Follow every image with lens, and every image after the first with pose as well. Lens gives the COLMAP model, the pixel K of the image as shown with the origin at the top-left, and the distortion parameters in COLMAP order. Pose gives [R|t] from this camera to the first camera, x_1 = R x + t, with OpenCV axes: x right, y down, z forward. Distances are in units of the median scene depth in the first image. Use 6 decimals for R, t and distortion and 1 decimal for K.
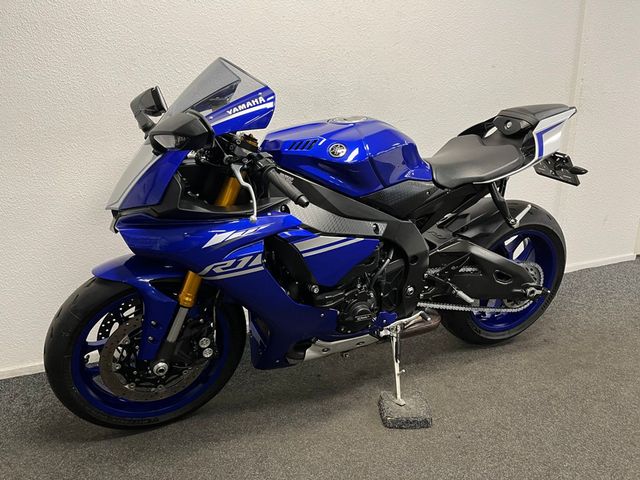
lens RADIAL K [[482.1, 0, 320.0], [0, 482.1, 240.0], [0, 0, 1]] dist [0.113970, -0.154160]
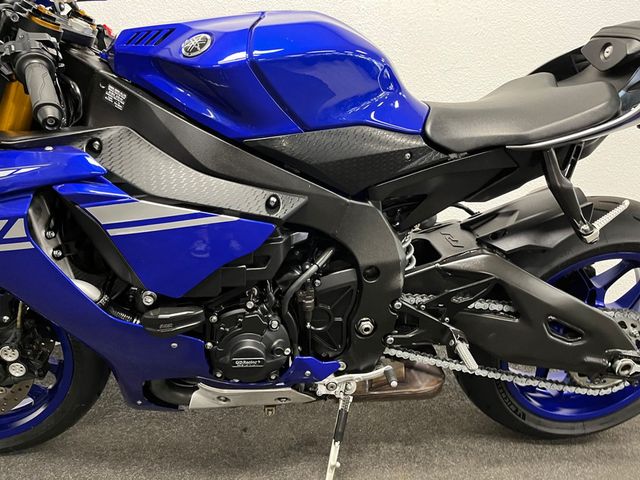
lens RADIAL K [[482.1, 0, 320.0], [0, 482.1, 240.0], [0, 0, 1]] dist [0.113970, -0.154160]
pose [[0.952150, 0.122639, -0.279947, 0.289960], [-0.125022, 0.992109, 0.009402, 0.004296], [0.278891, 0.026047, 0.959970, 0.447146]]
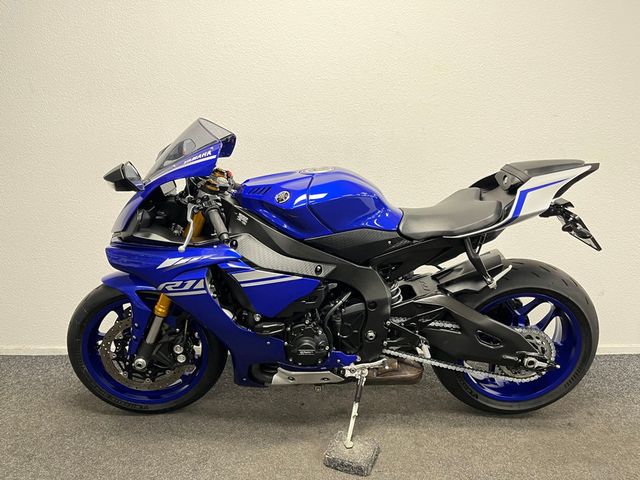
lens RADIAL K [[482.1, 0, 320.0], [0, 482.1, 240.0], [0, 0, 1]] dist [0.113970, -0.154160]
pose [[0.922339, 0.089057, -0.375978, 0.466507], [-0.116288, 0.991940, -0.050317, -0.032619], [0.368467, 0.090131, 0.925261, -0.003138]]
